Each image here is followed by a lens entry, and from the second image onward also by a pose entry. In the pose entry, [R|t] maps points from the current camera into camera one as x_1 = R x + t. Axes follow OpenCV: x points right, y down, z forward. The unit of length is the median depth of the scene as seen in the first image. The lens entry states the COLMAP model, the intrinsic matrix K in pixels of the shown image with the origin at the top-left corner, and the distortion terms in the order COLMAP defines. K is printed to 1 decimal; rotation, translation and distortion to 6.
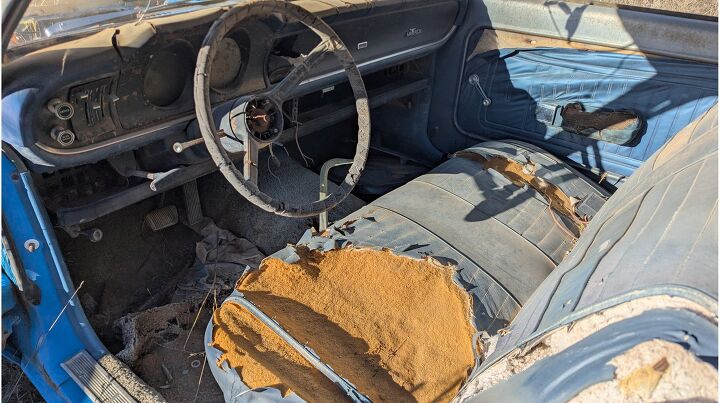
lens RADIAL K [[506.2, 0, 355.9], [0, 506.2, 201.5], [0, 0, 1]] dist [0.070223, -0.060728]
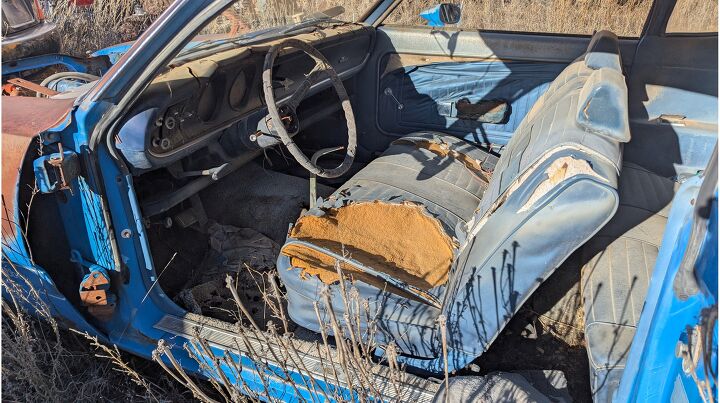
lens RADIAL K [[510.4, 0, 361.2], [0, 510.4, 198.7], [0, 0, 1]] dist [0.062040, -0.068932]
pose [[0.956045, -0.150769, 0.251487, -0.288659], [0.170156, 0.983762, -0.057086, 0.135087], [-0.238797, 0.097369, 0.966176, -0.330241]]
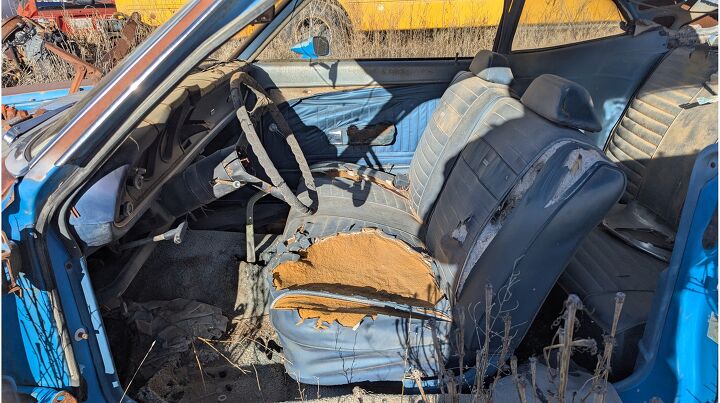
lens RADIAL K [[510.4, 0, 361.2], [0, 510.4, 198.7], [0, 0, 1]] dist [0.062040, -0.068932]
pose [[0.743681, -0.281949, 0.606171, -0.589387], [0.369112, 0.929155, -0.020666, 0.047513], [-0.557400, 0.239114, 0.795066, -0.139593]]
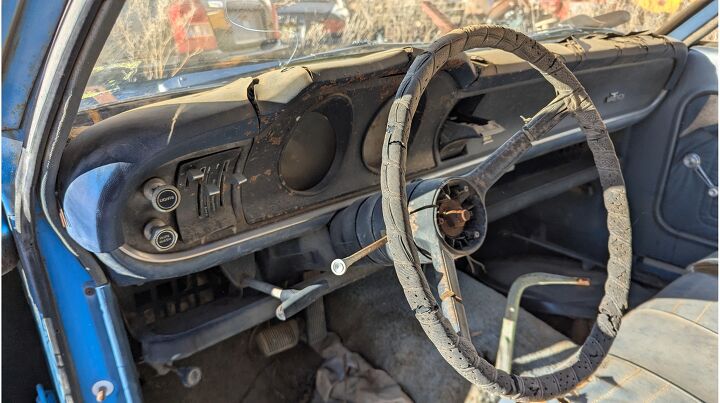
lens RADIAL K [[510.4, 0, 361.2], [0, 510.4, 198.7], [0, 0, 1]] dist [0.062040, -0.068932]
pose [[0.984499, 0.032853, -0.172284, -0.145761], [-0.059057, 0.987033, -0.149259, -0.062474], [0.165147, 0.157120, 0.973673, 0.278534]]
